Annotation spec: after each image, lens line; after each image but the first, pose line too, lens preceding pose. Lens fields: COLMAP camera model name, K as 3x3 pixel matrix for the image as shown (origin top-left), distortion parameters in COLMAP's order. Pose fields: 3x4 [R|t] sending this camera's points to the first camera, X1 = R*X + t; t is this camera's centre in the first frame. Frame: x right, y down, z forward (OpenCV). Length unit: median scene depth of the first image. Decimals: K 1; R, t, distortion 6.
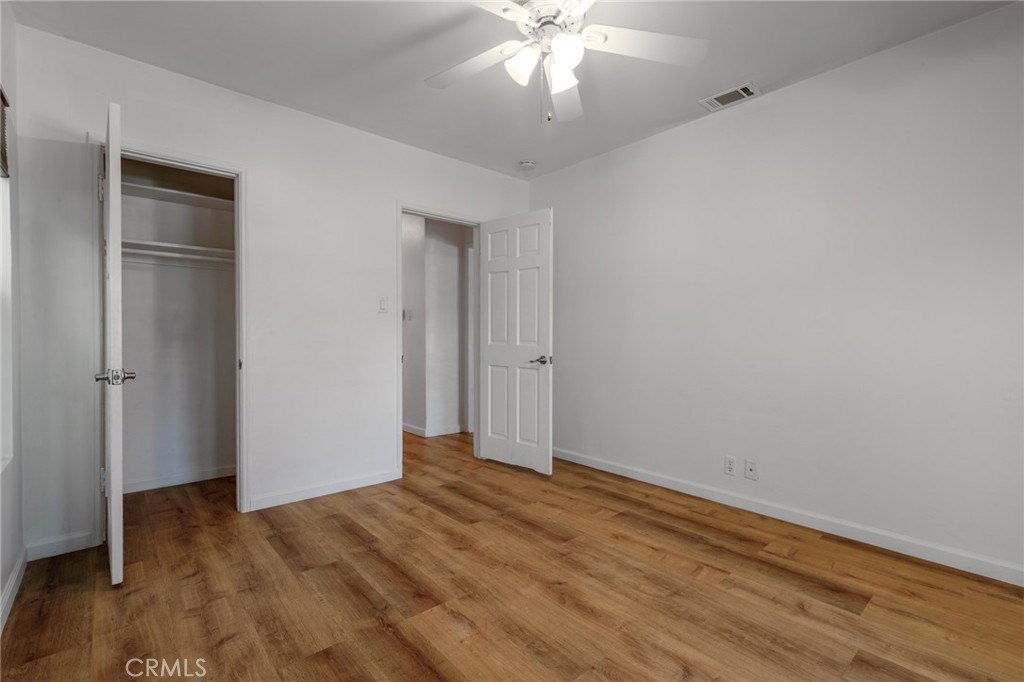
lens RADIAL K [[460.7, 0, 512.0], [0, 460.7, 341.0], [0, 0, 1]] dist [-0.000903, -0.000276]
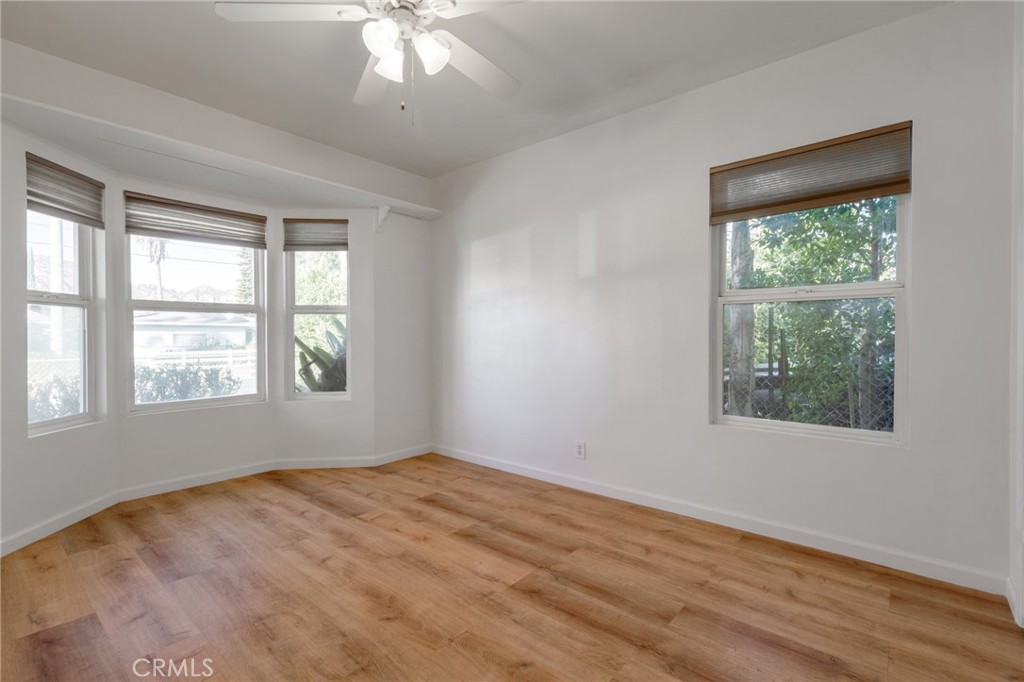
lens RADIAL K [[460.7, 0, 512.0], [0, 460.7, 341.0], [0, 0, 1]] dist [-0.000903, -0.000276]
pose [[-0.988645, 0.000356, -0.150272, 0.001505], [-0.002638, 0.999802, 0.019721, -0.019907], [0.150249, 0.019893, -0.988448, 1.950327]]
